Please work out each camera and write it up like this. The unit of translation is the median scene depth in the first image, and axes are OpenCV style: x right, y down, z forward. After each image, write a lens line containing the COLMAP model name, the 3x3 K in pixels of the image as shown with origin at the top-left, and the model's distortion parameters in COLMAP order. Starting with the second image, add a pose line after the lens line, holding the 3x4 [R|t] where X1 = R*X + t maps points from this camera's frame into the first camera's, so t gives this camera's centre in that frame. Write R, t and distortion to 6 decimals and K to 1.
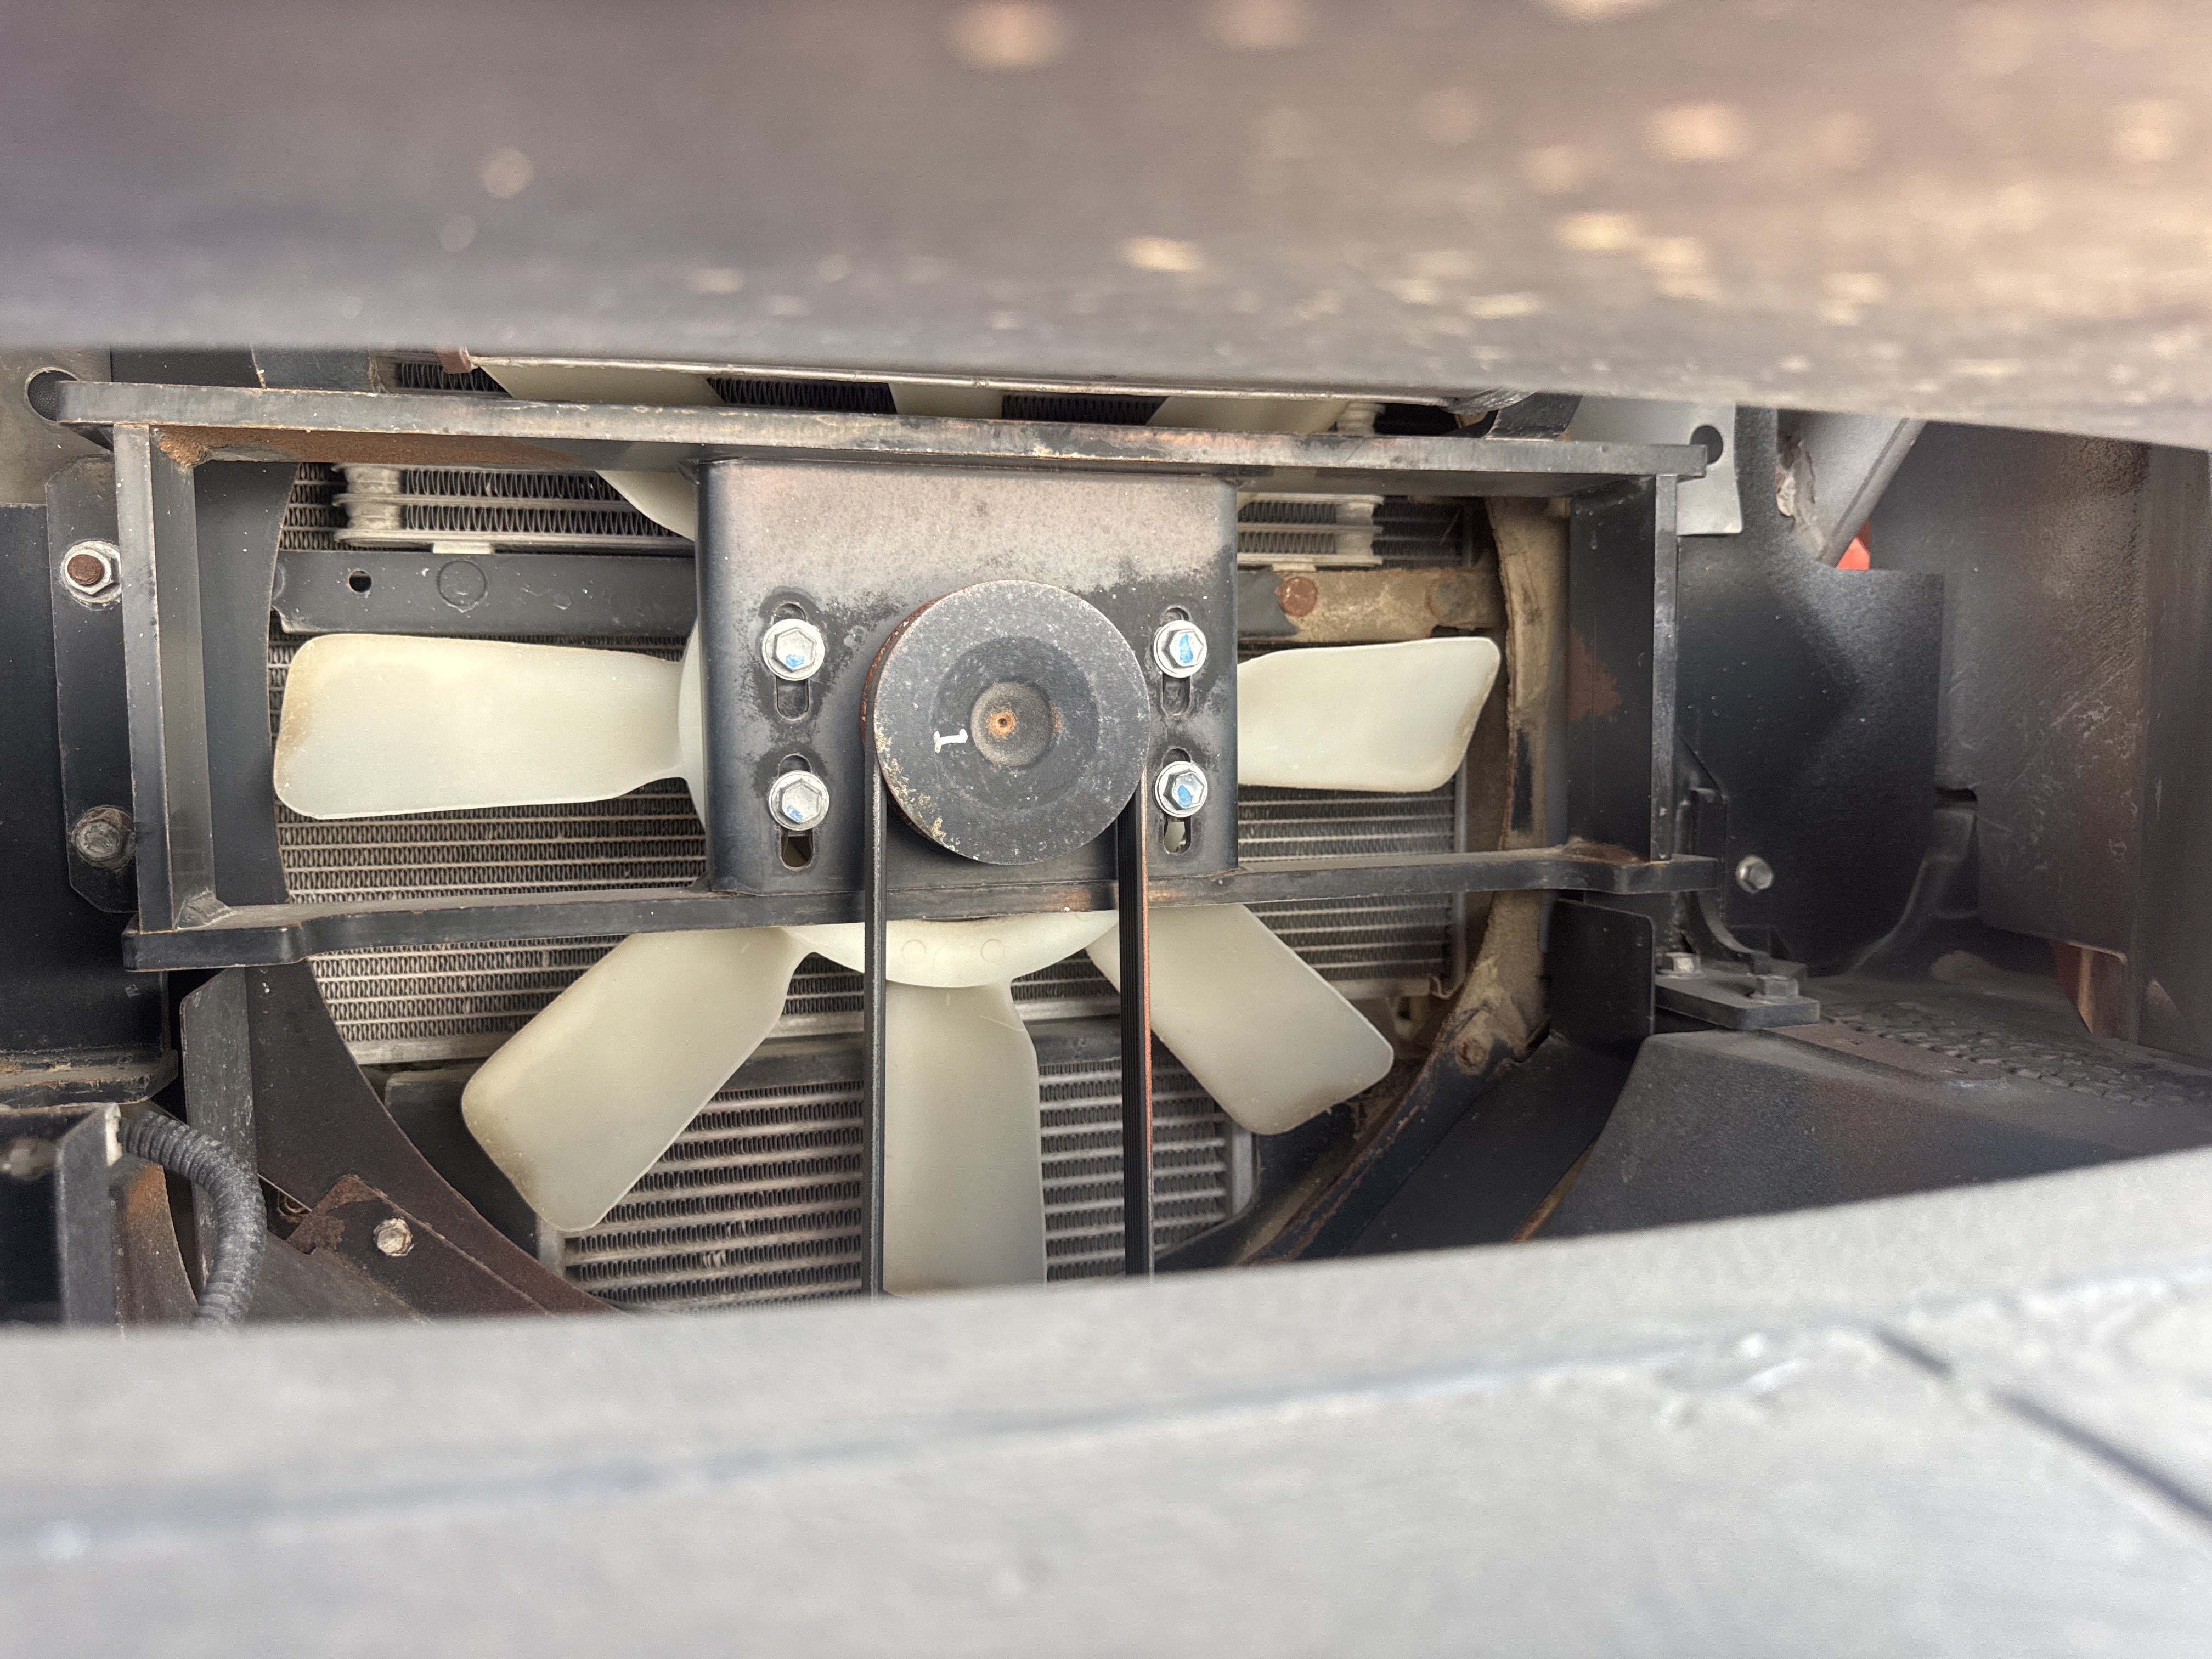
lens RADIAL K [[1627.8, 0, 1106.0], [0, 1627.8, 829.5], [0, 0, 1]] dist [0.198165, -0.393534]
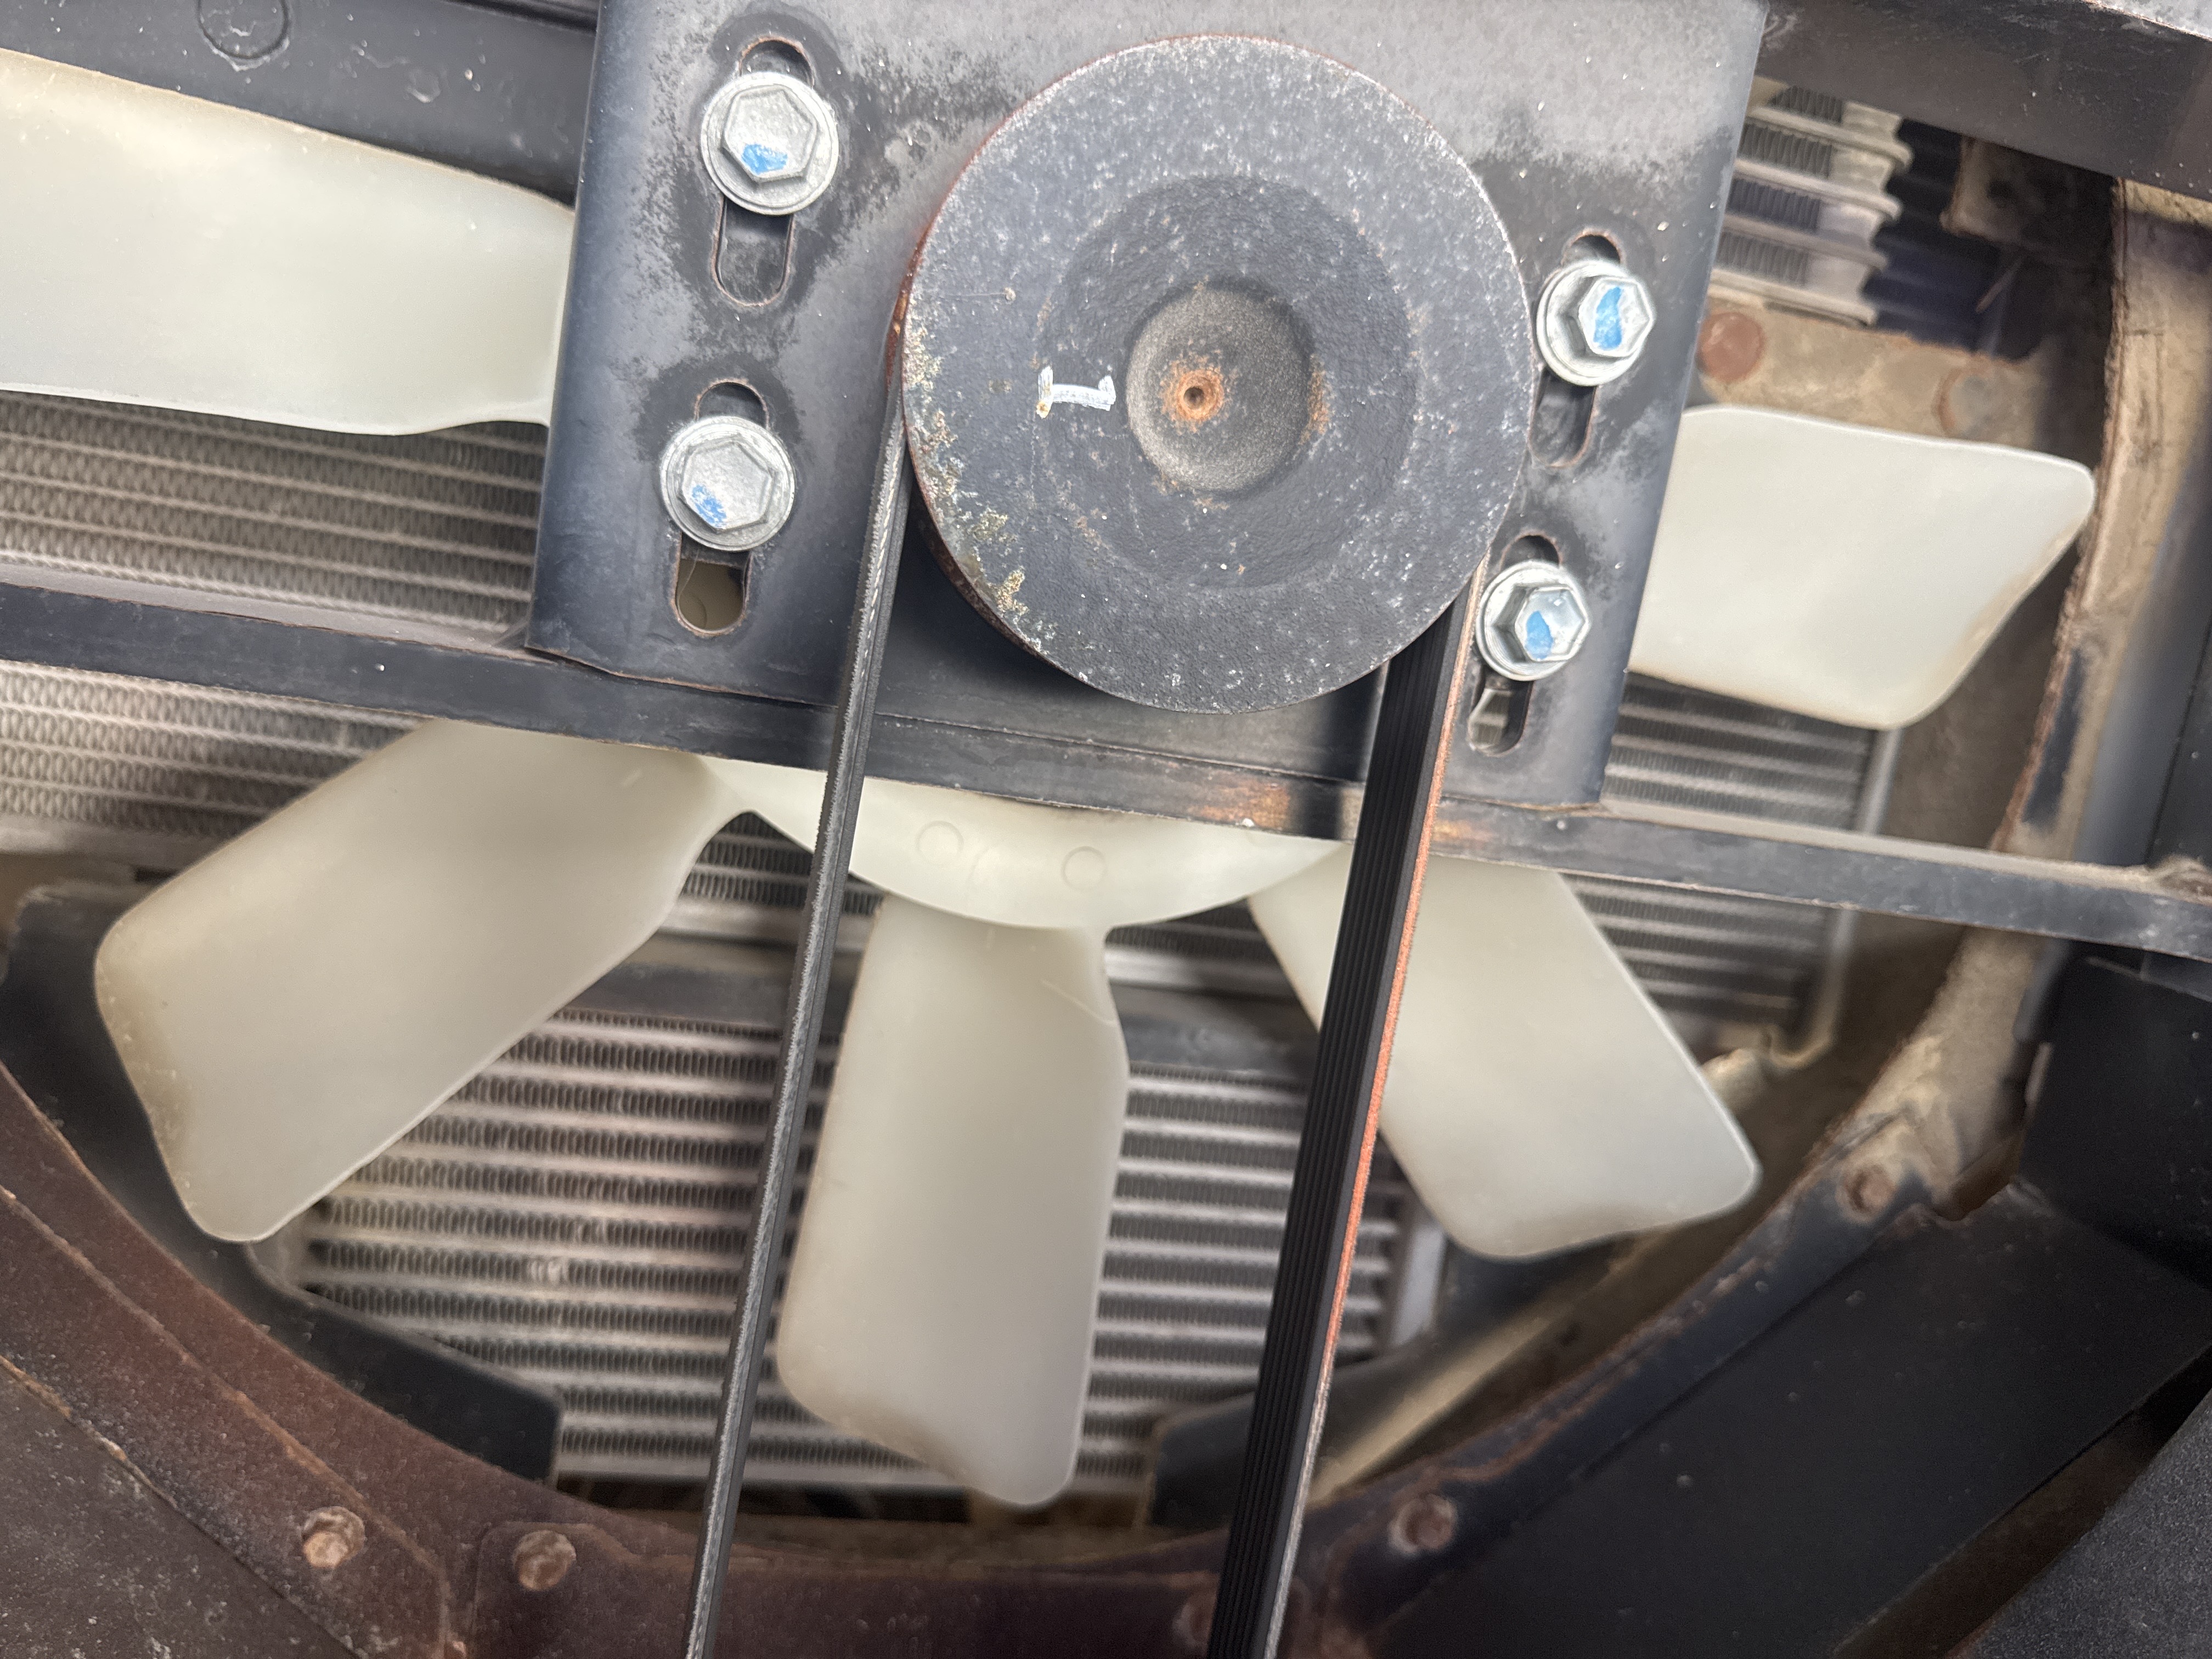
lens RADIAL K [[1627.8, 0, 1106.0], [0, 1627.8, 829.5], [0, 0, 1]] dist [0.198165, -0.393534]
pose [[0.981025, 0.185336, -0.056931, -0.037578], [-0.181109, 0.980813, 0.072148, 0.023154], [0.069210, -0.060469, 0.995768, 0.509093]]
